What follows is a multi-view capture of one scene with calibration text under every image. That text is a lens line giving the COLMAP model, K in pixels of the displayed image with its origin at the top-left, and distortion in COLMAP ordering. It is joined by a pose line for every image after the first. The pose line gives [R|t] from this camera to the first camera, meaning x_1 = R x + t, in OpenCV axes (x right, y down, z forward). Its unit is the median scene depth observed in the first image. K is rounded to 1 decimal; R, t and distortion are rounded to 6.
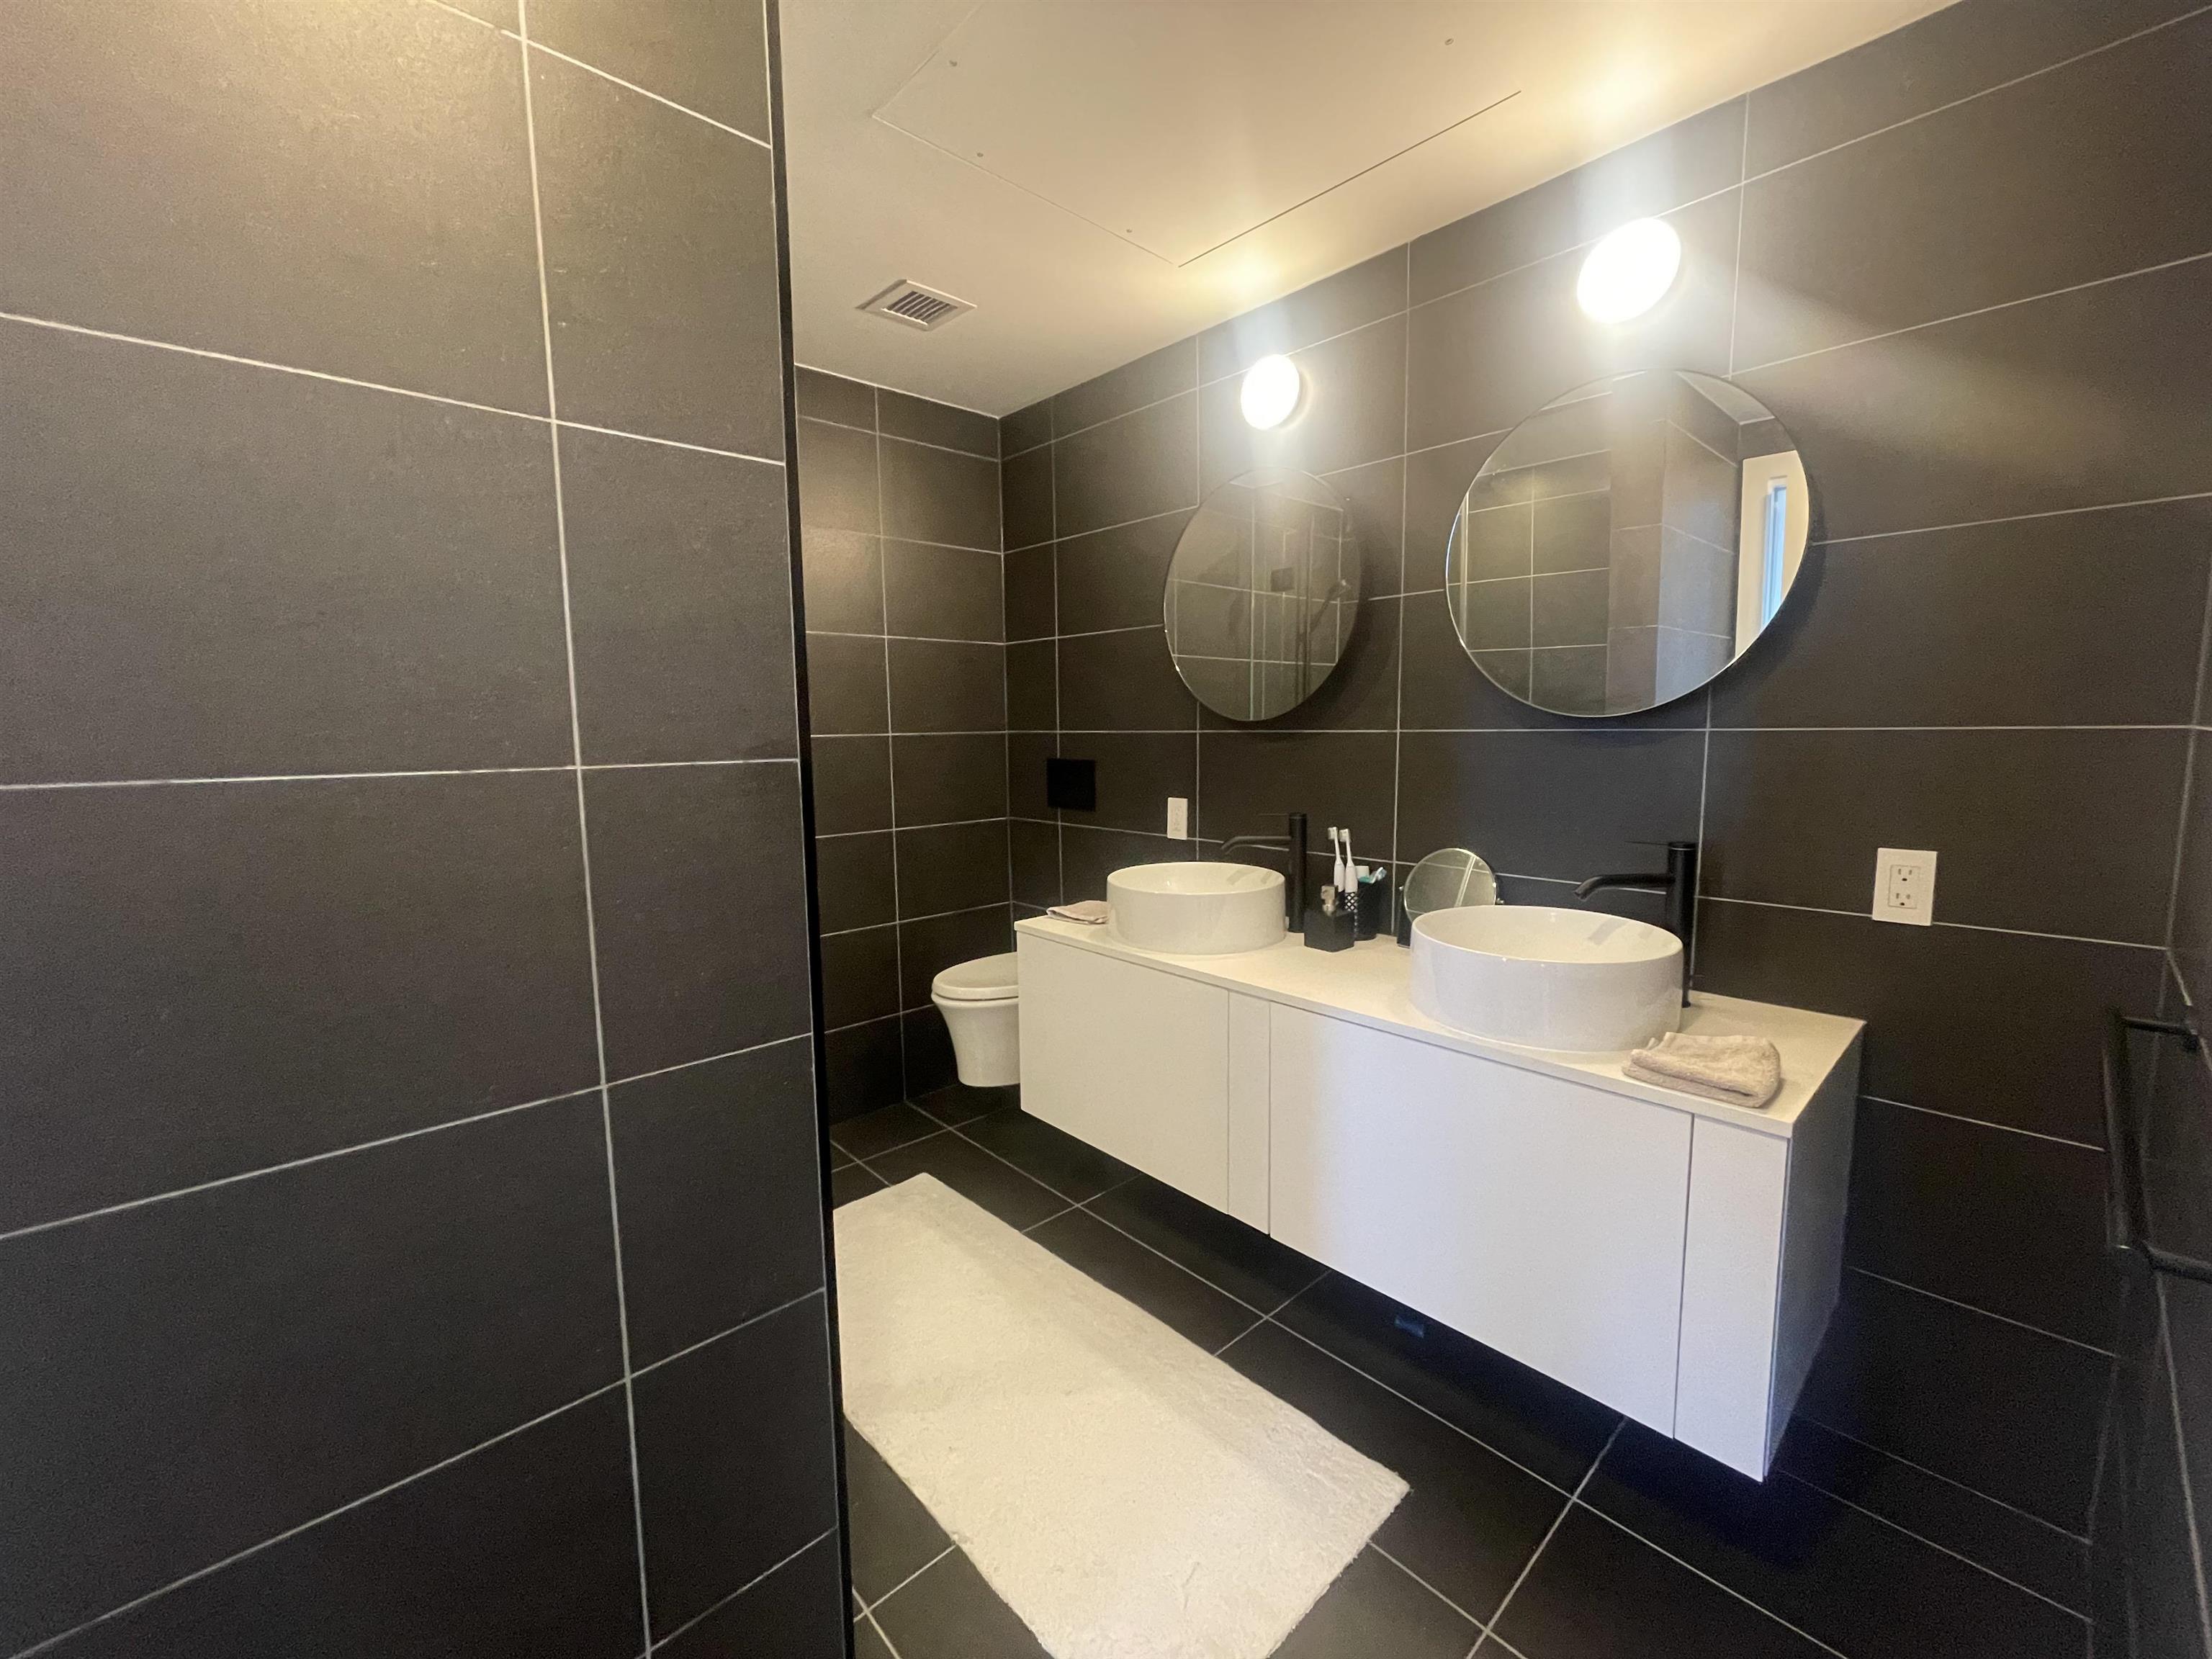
lens RADIAL K [[892.2, 0, 1086.1], [0, 892.2, 822.6], [0, 0, 1]] dist [-0.001858, 0.000020]
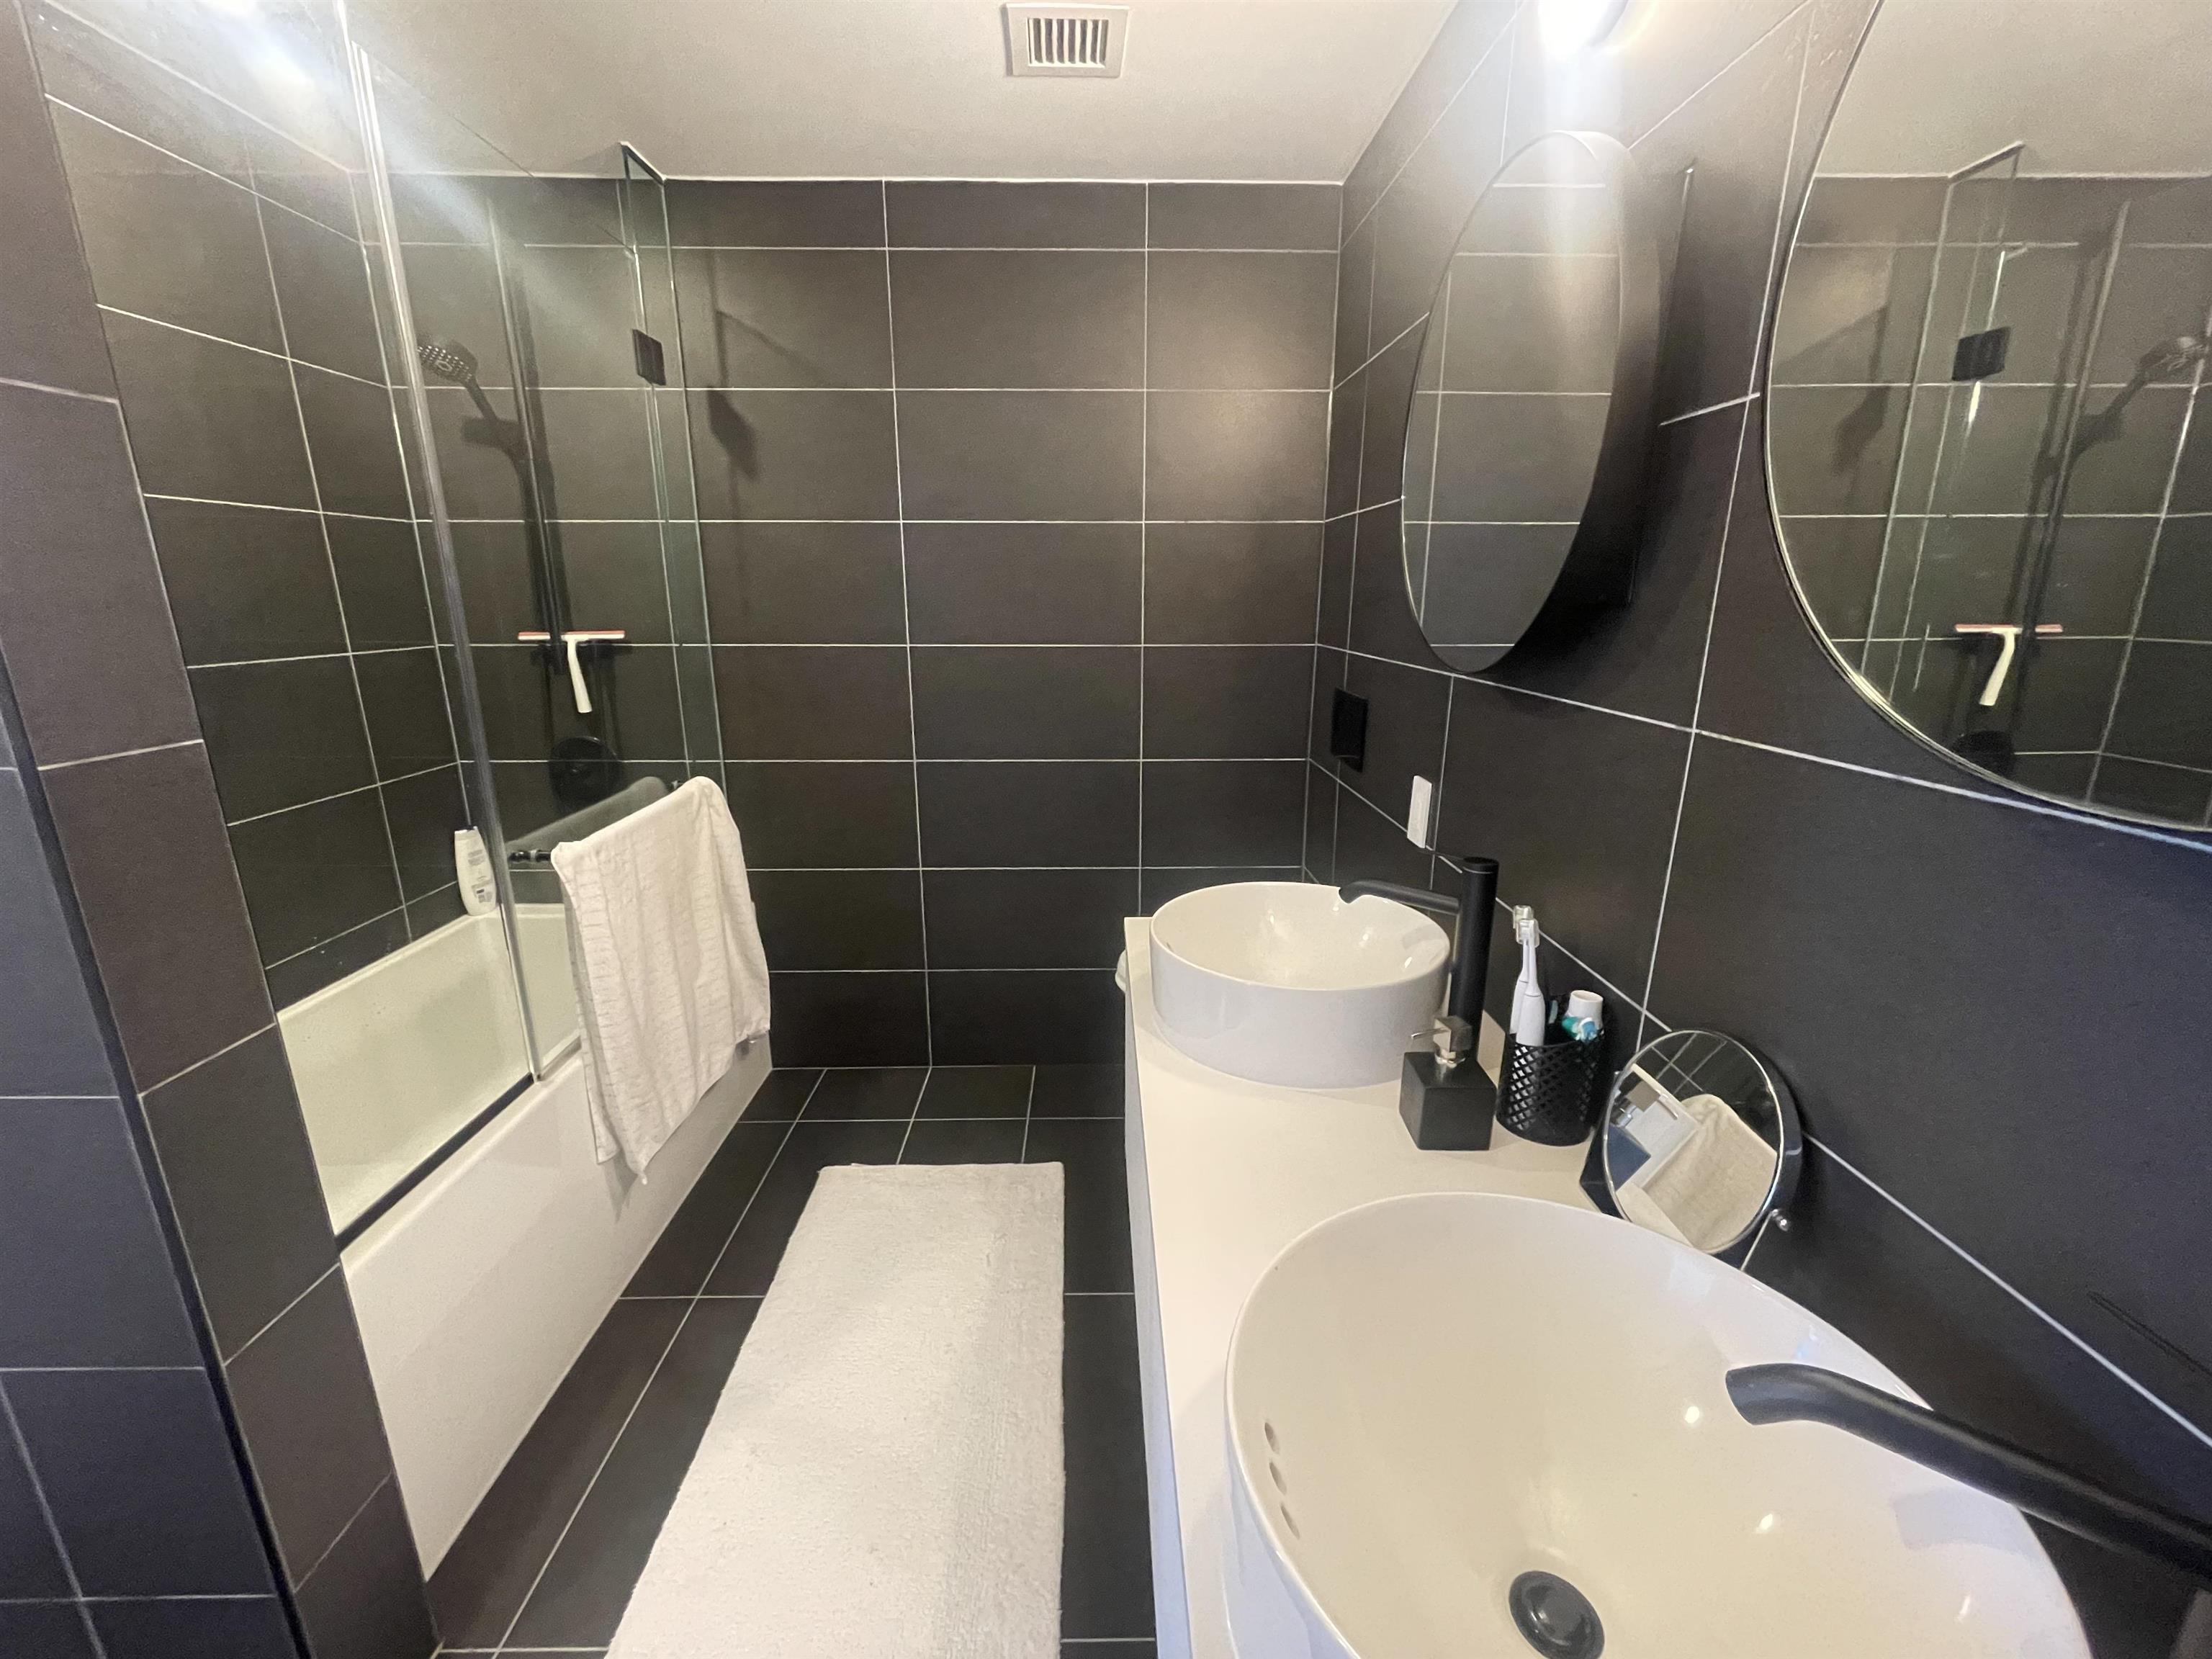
lens RADIAL K [[892.2, 0, 1084.9], [0, 892.2, 818.8], [0, 0, 1]] dist [-0.001858, 0.000020]
pose [[0.749169, 0.173185, -0.639338, 0.375774], [-0.077414, 0.981492, 0.175156, -0.103737], [0.657840, -0.081728, 0.748711, 0.437146]]
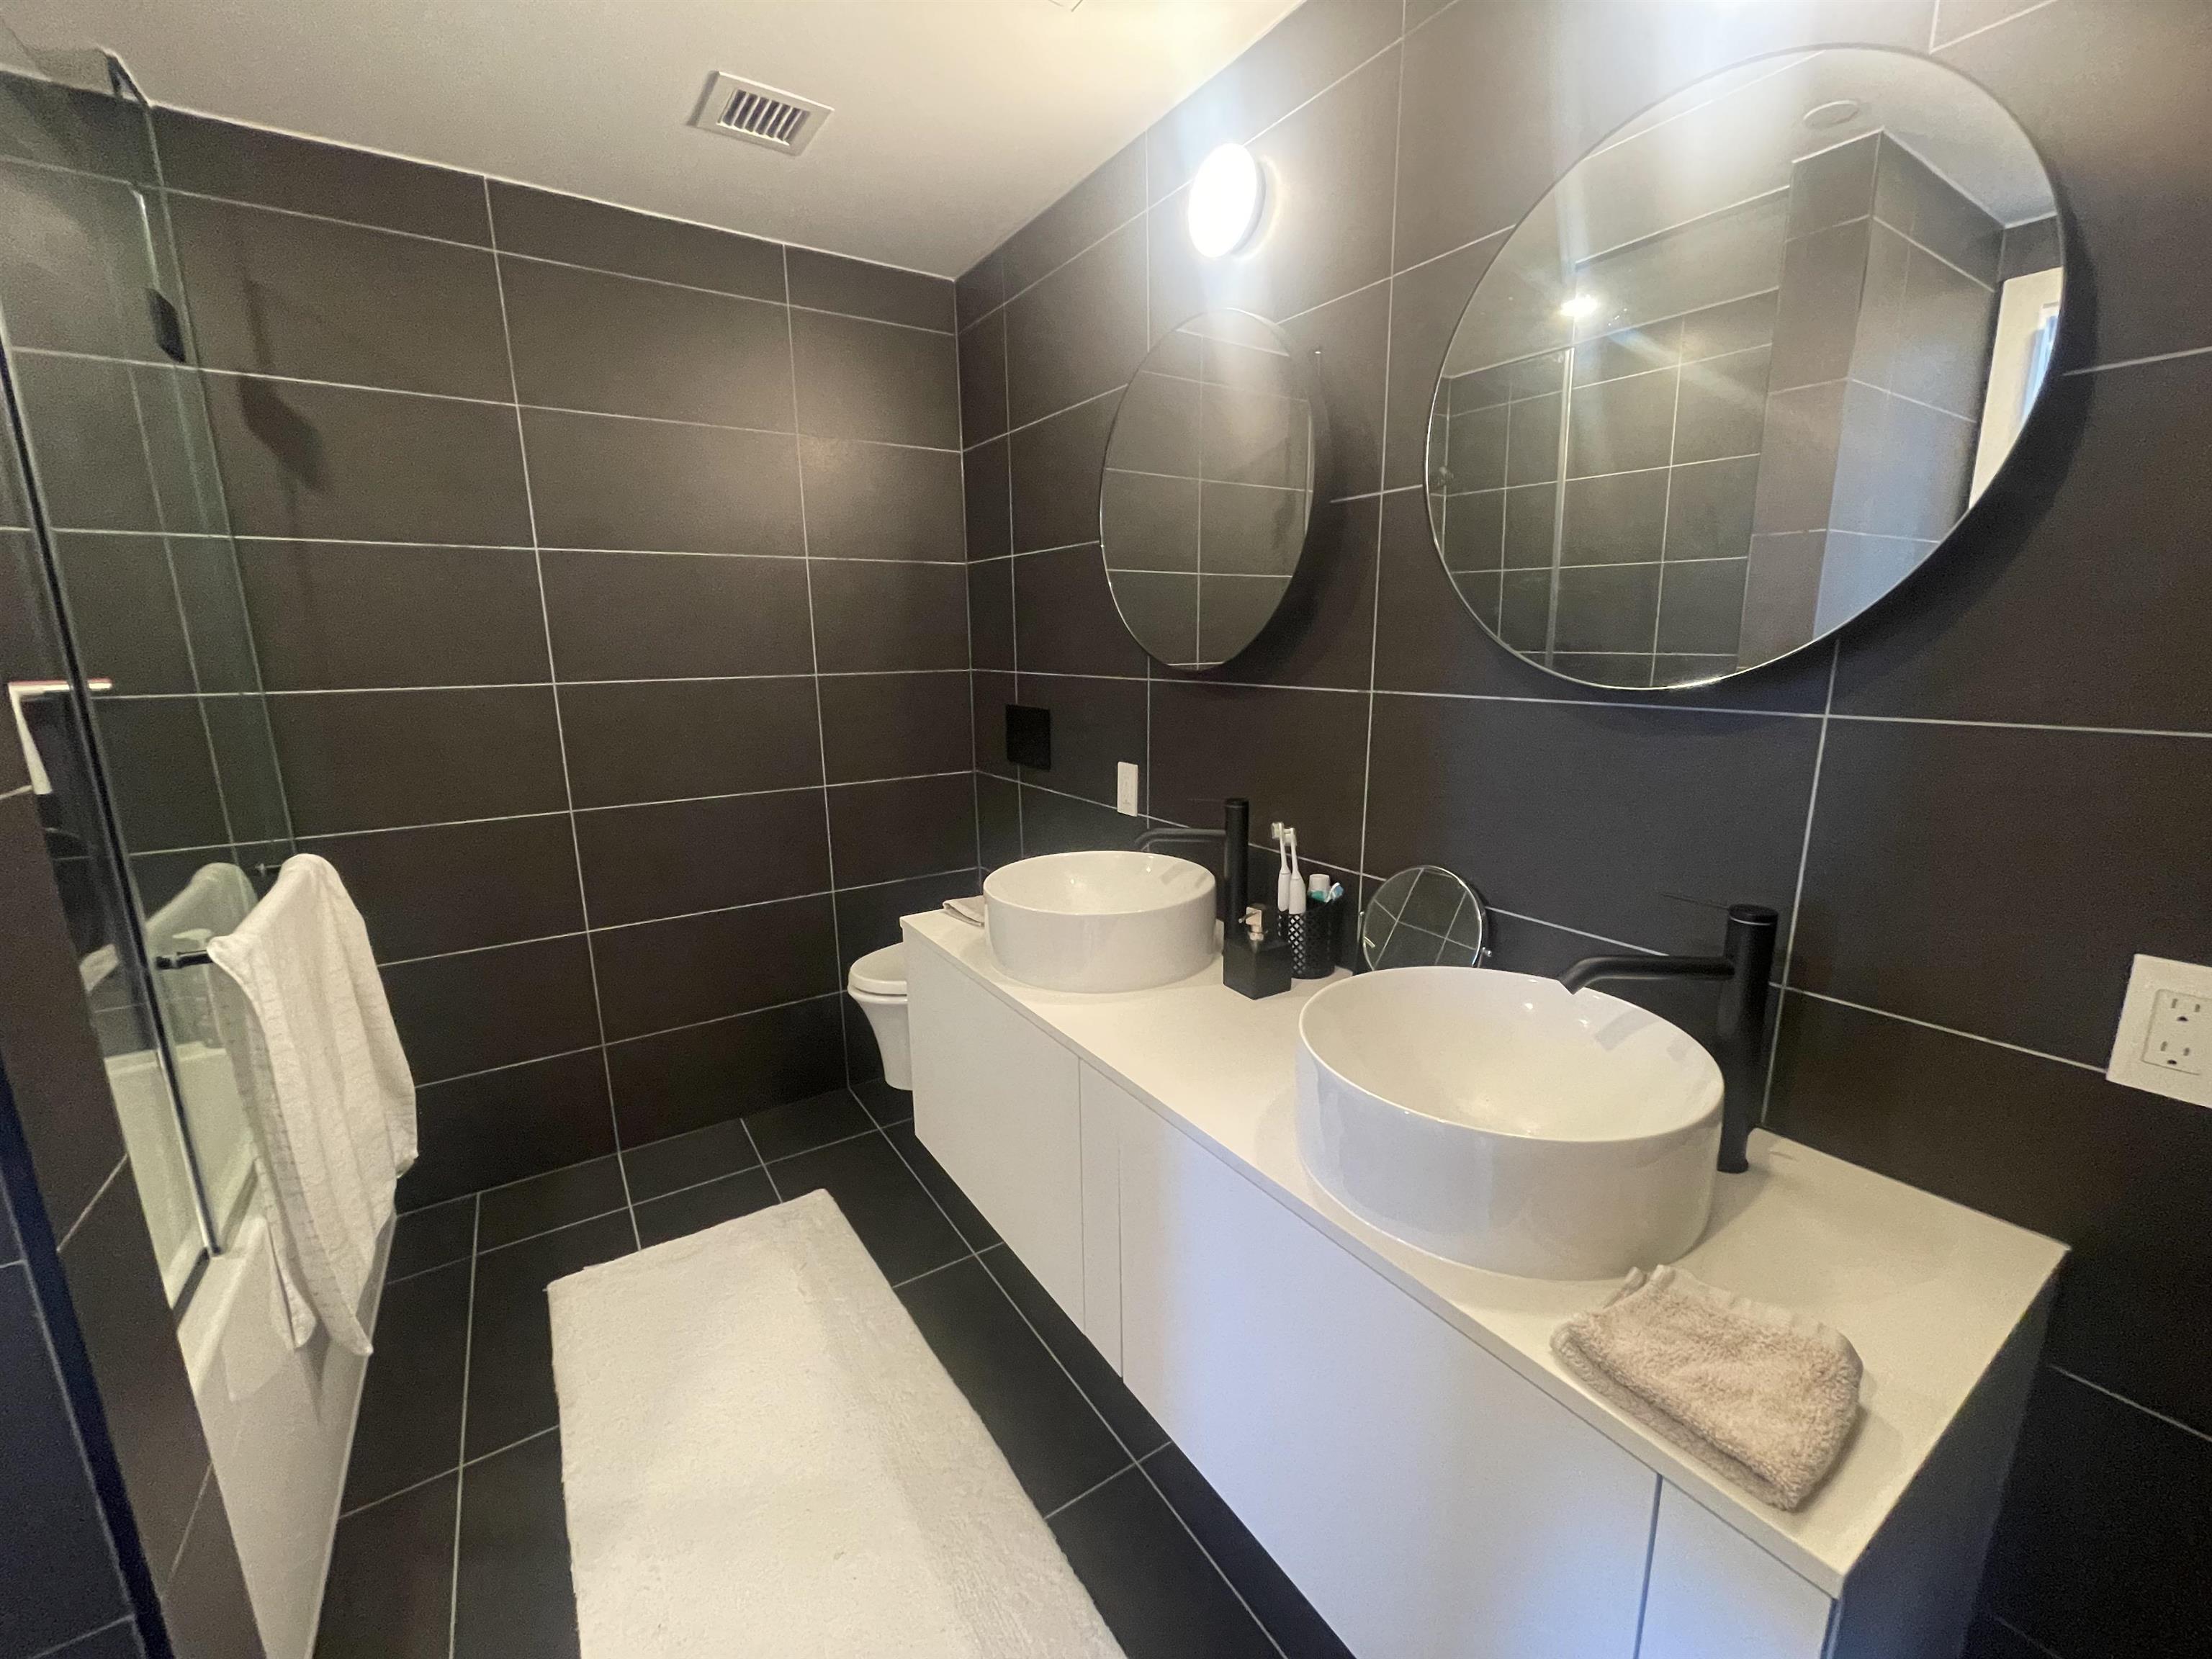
lens RADIAL K [[892.2, 0, 1086.0], [0, 892.2, 822.3], [0, 0, 1]] dist [-0.001858, 0.000020]
pose [[0.987825, 0.030763, -0.152495, 0.216854], [-0.016052, 0.995177, 0.096776, -0.058800], [0.154736, -0.093150, 0.983555, 0.240555]]
